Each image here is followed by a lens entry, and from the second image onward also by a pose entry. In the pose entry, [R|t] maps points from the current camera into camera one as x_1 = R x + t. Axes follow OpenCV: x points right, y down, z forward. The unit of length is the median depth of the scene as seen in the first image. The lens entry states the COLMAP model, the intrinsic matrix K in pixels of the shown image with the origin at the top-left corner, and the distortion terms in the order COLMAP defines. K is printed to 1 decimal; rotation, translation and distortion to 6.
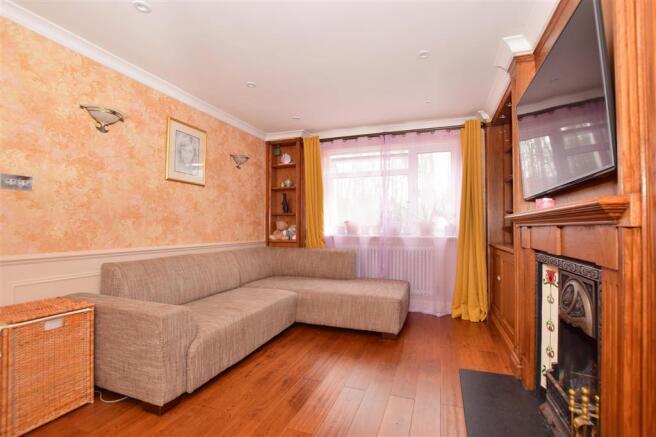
lens RADIAL K [[296.9, 0, 331.9], [0, 296.9, 223.3], [0, 0, 1]] dist [-0.015804, -0.000111]
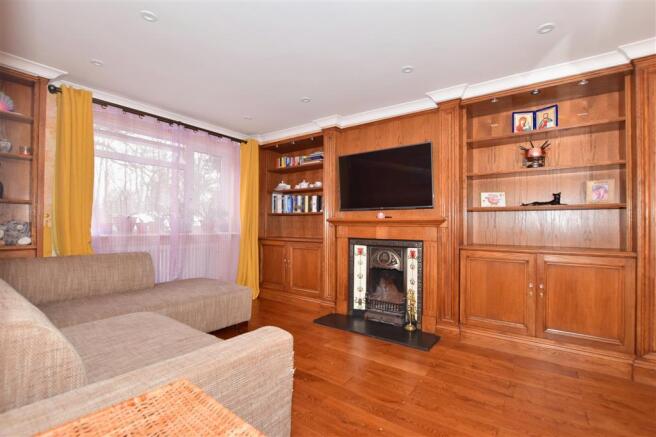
lens RADIAL K [[296.9, 0, 331.4], [0, 296.9, 219.9], [0, 0, 1]] dist [-0.015804, -0.000111]
pose [[0.297459, 0.011385, 0.954667, -0.544456], [-0.023111, 0.999722, -0.004721, -0.007443], [-0.954455, -0.020659, 0.297639, 0.261468]]
